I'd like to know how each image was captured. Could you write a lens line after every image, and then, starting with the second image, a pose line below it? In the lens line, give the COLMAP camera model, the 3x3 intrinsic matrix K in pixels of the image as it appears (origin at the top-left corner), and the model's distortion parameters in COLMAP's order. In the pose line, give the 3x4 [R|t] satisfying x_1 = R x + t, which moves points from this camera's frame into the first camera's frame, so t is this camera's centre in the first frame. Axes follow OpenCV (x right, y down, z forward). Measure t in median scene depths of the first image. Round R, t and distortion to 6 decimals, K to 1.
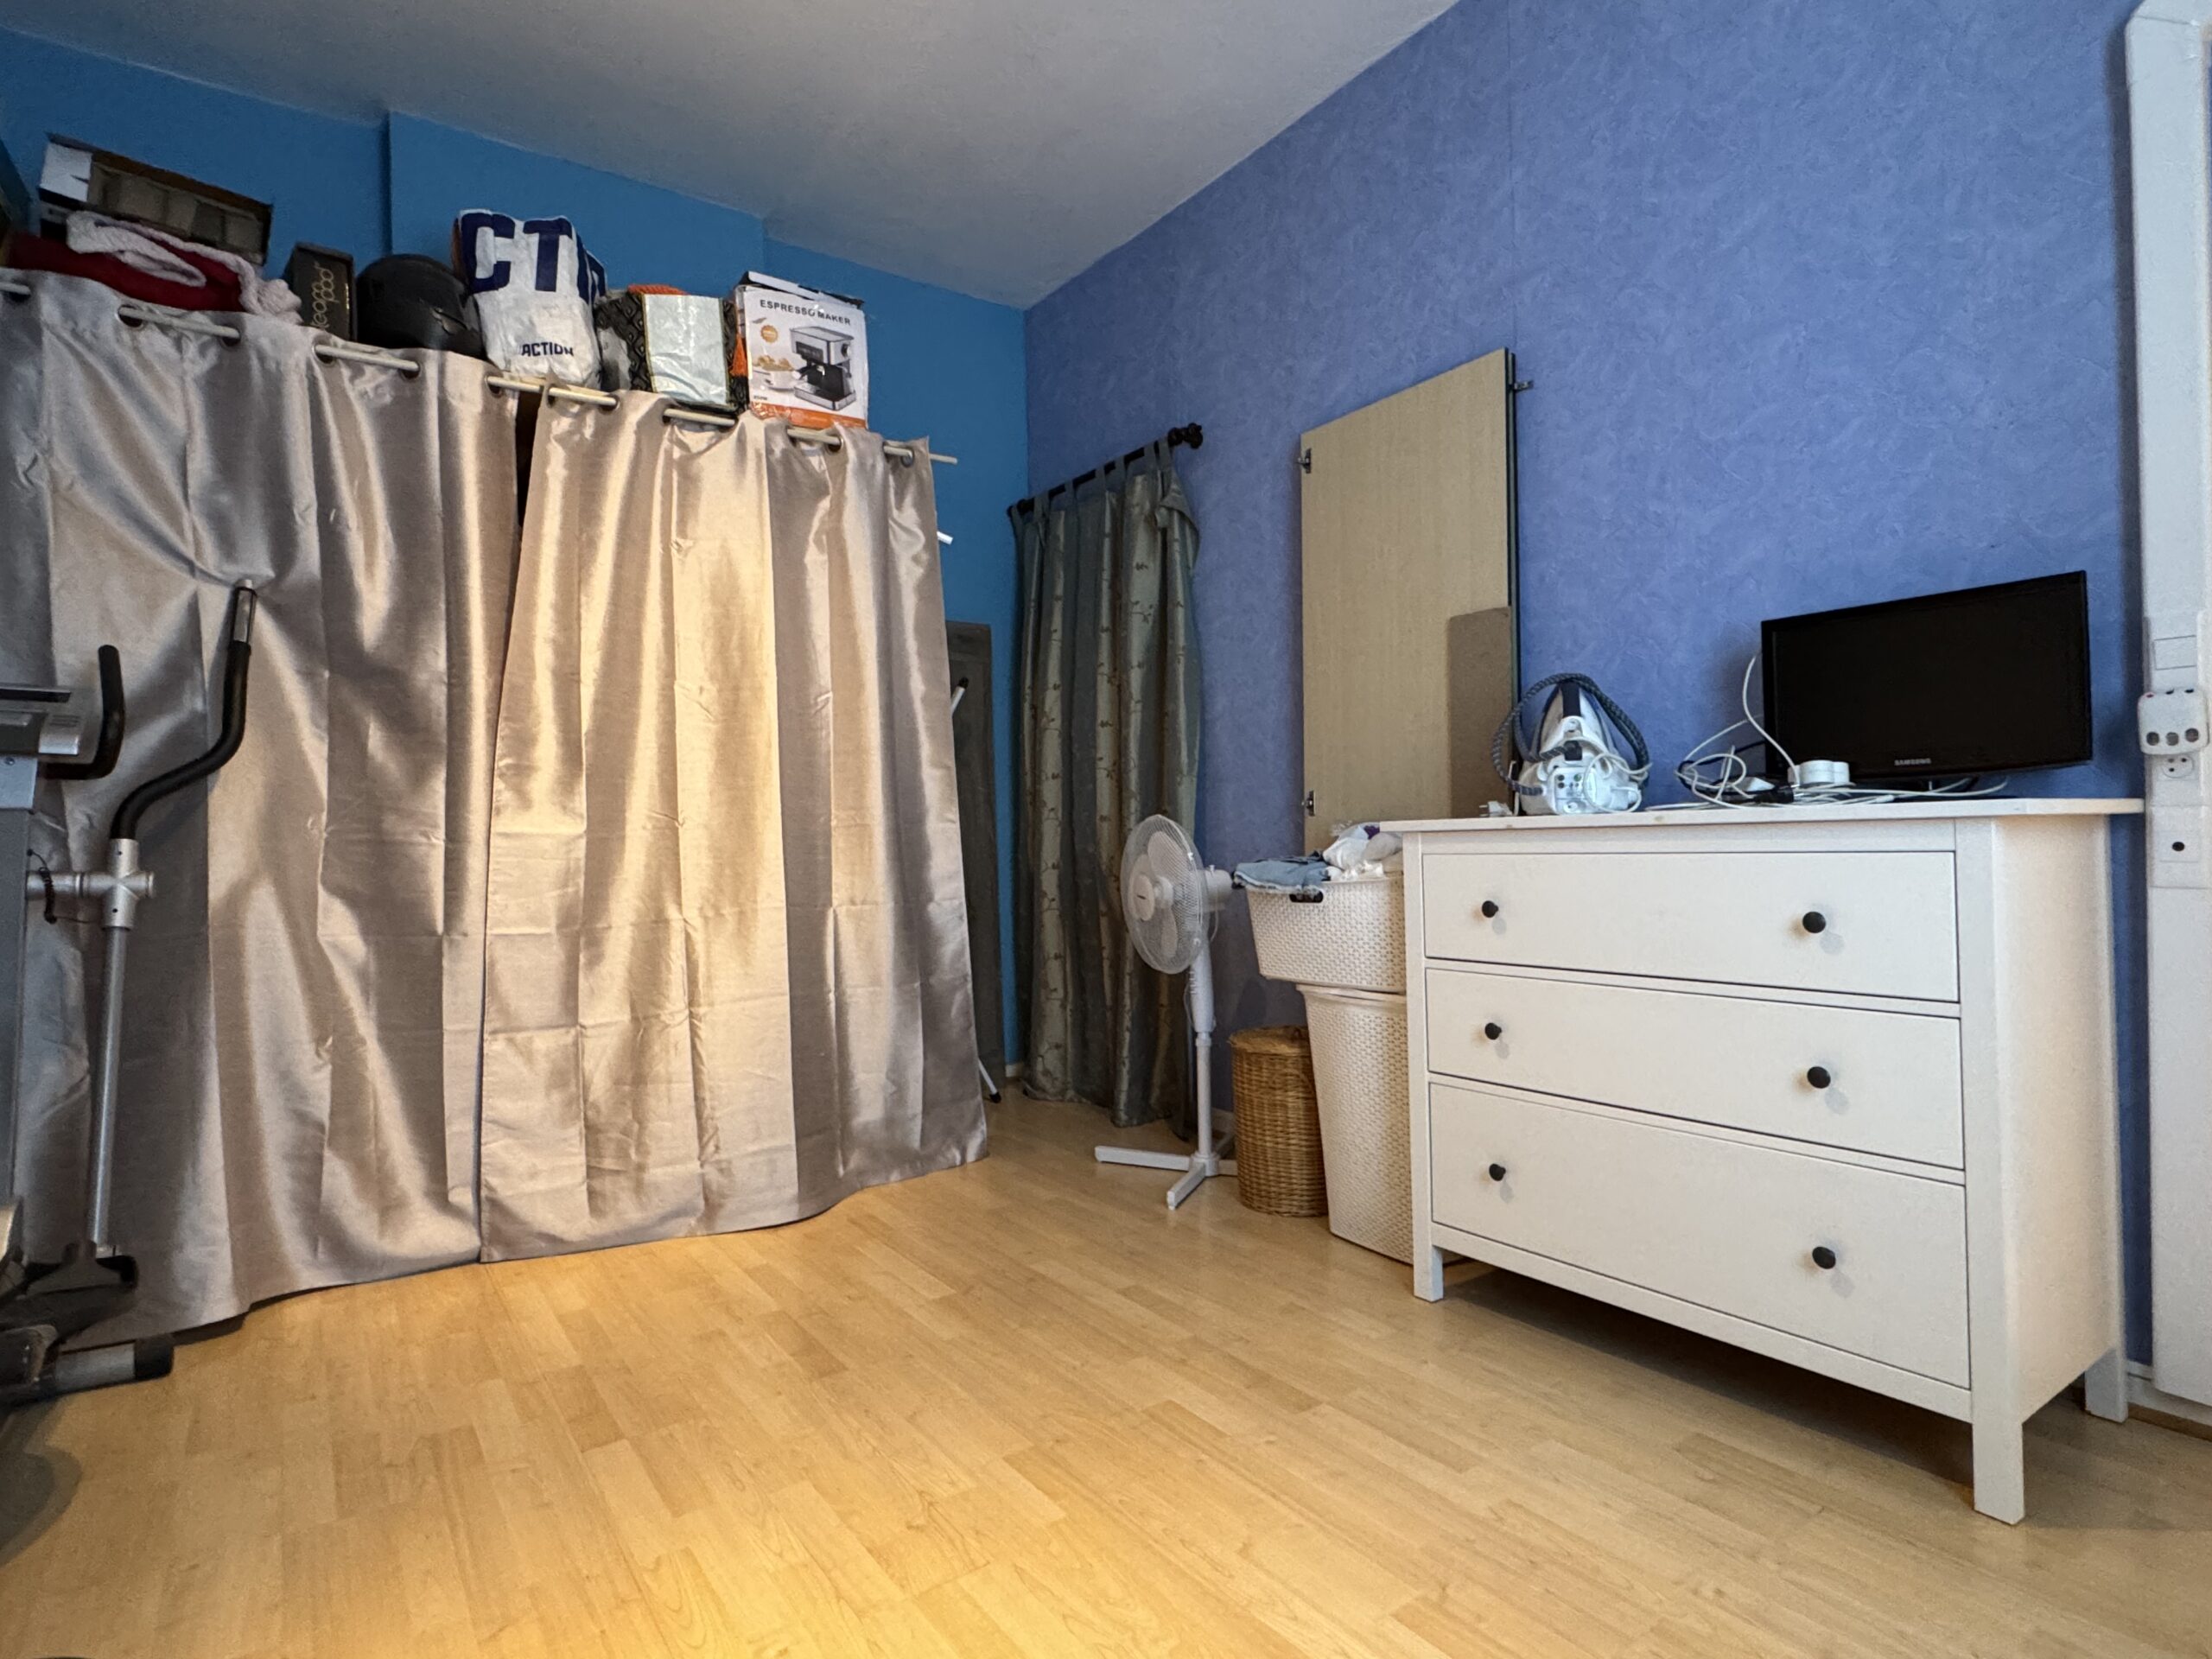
lens RADIAL K [[1167.3, 0, 1103.4], [0, 1167.3, 832.9], [0, 0, 1]] dist [-0.003300, 0.003244]
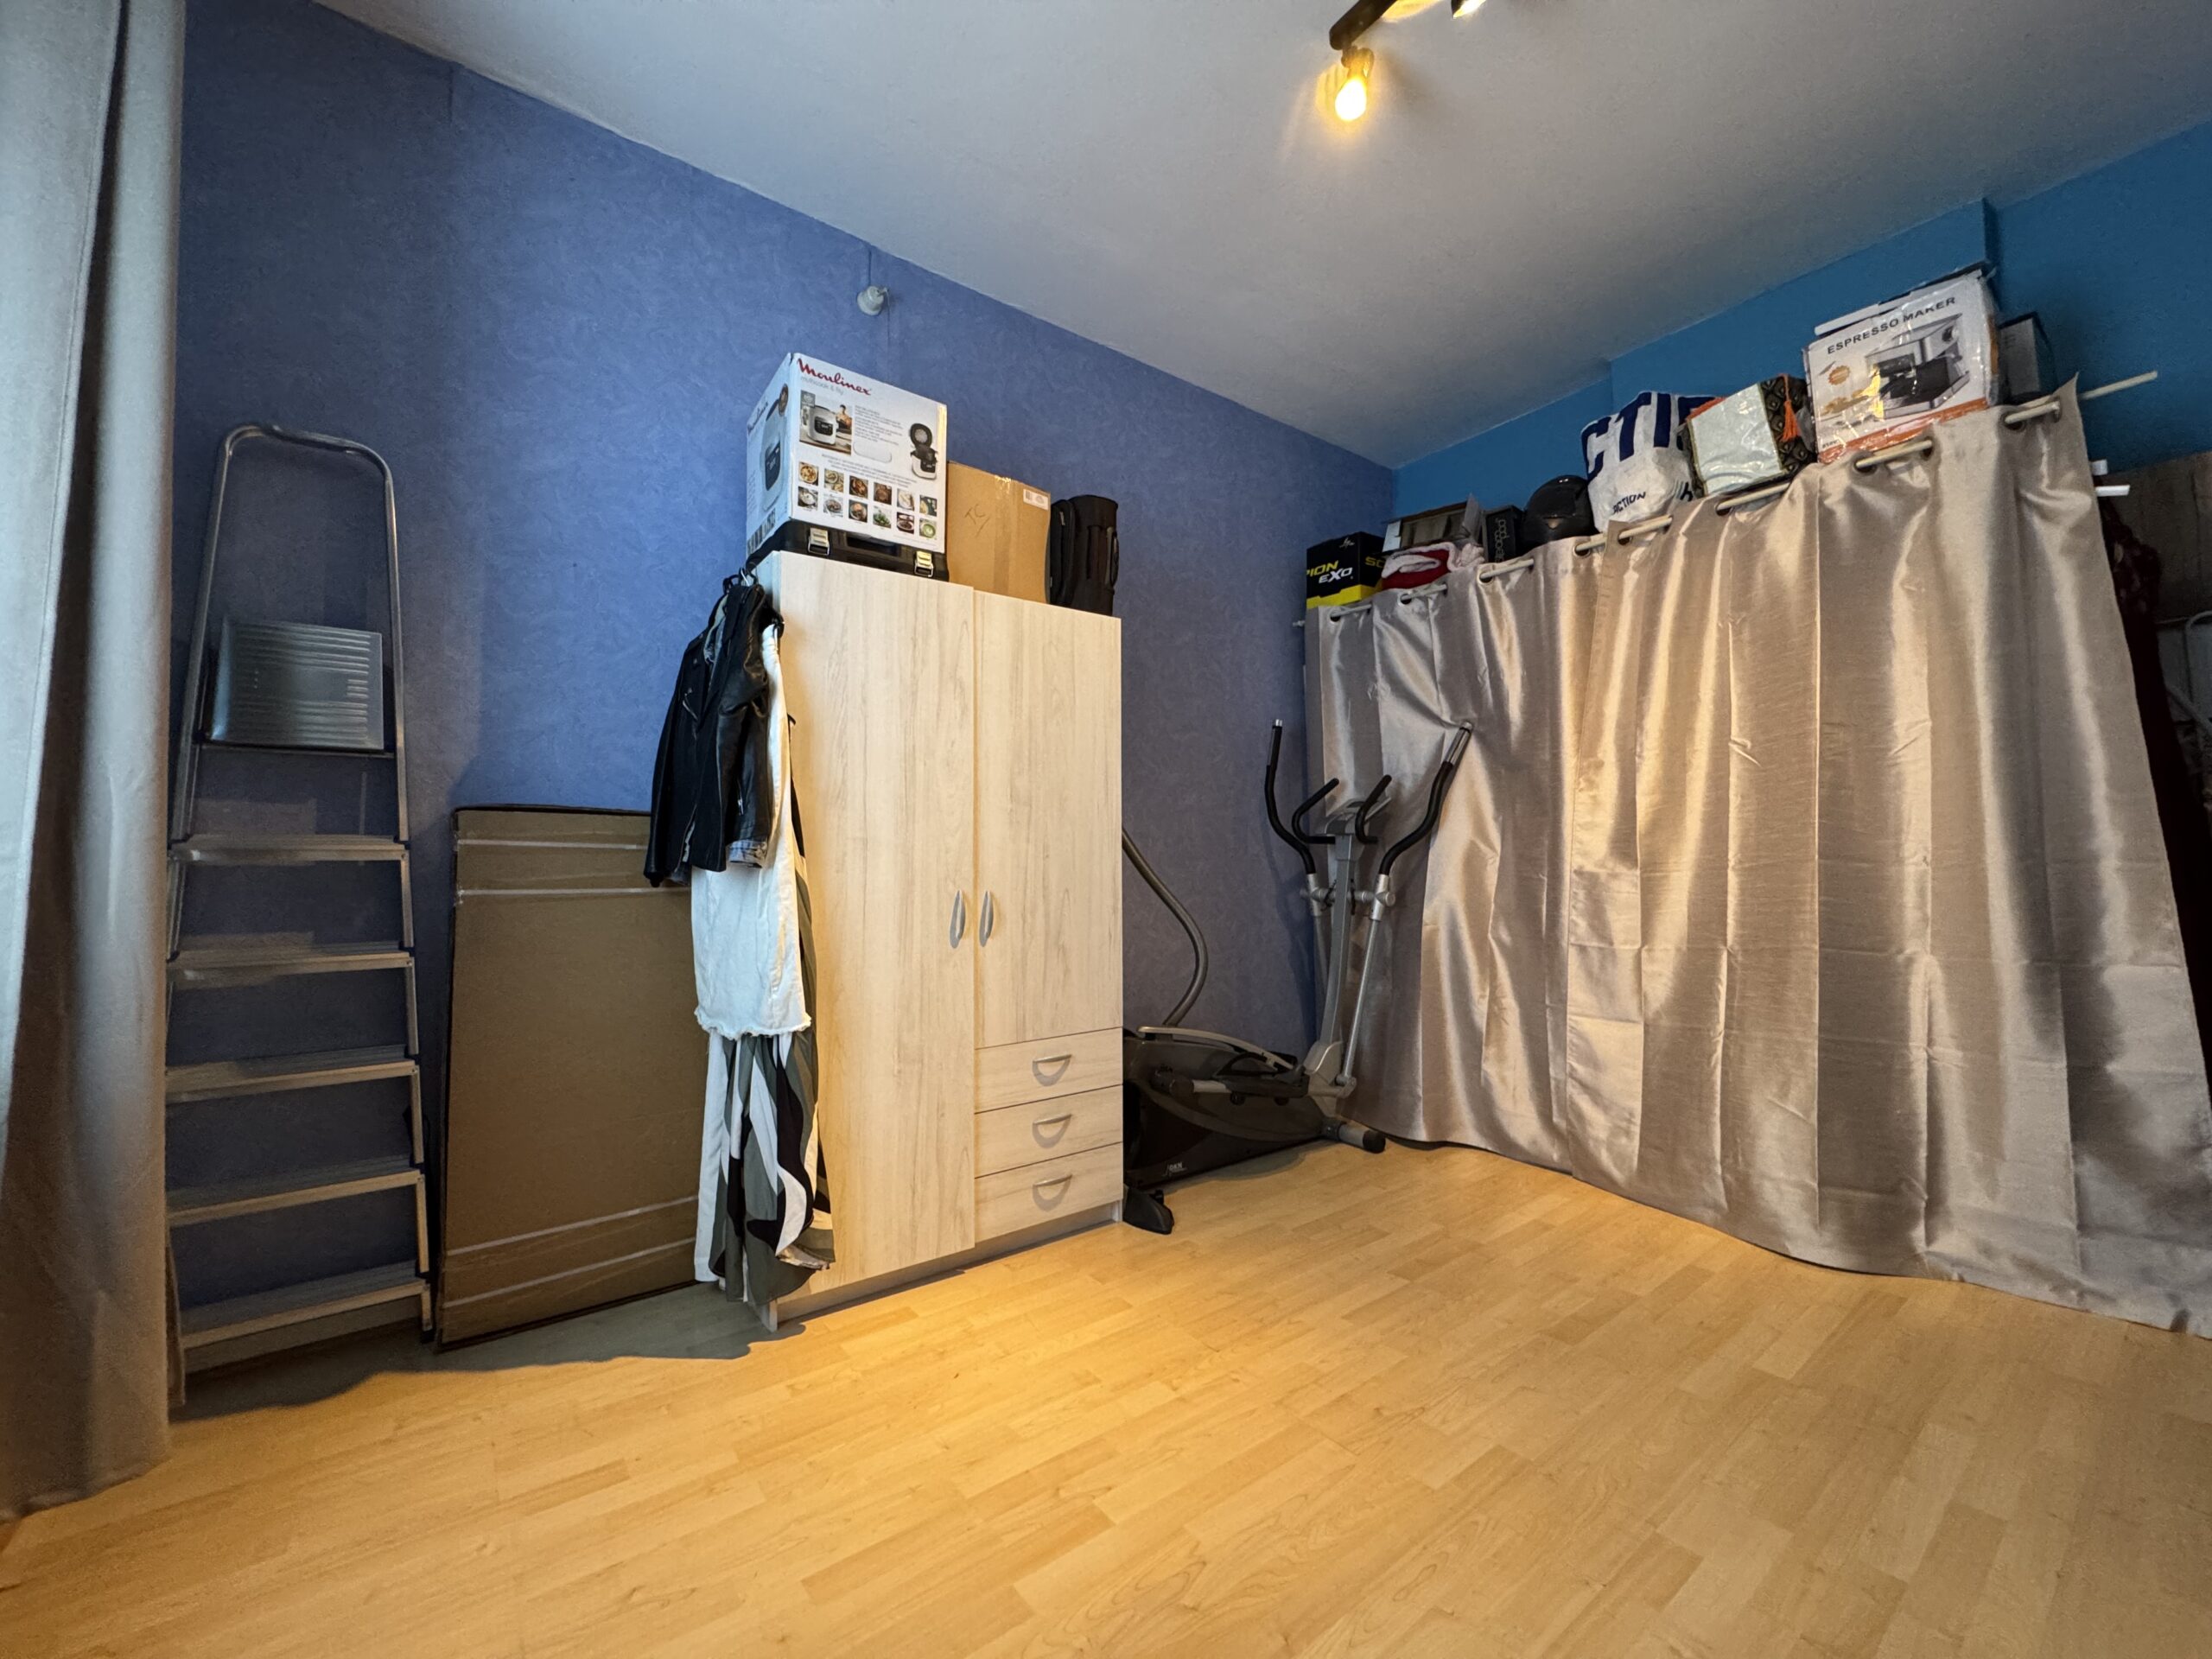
lens RADIAL K [[882.9, 0, 1101.9], [0, 882.9, 828.7], [0, 0, 1]] dist [-0.003524, -0.000373]
pose [[0.035769, -0.025410, -0.999037, 0.522793], [0.014982, 0.999578, -0.024887, -0.033973], [0.999248, -0.014077, 0.036135, 0.397571]]
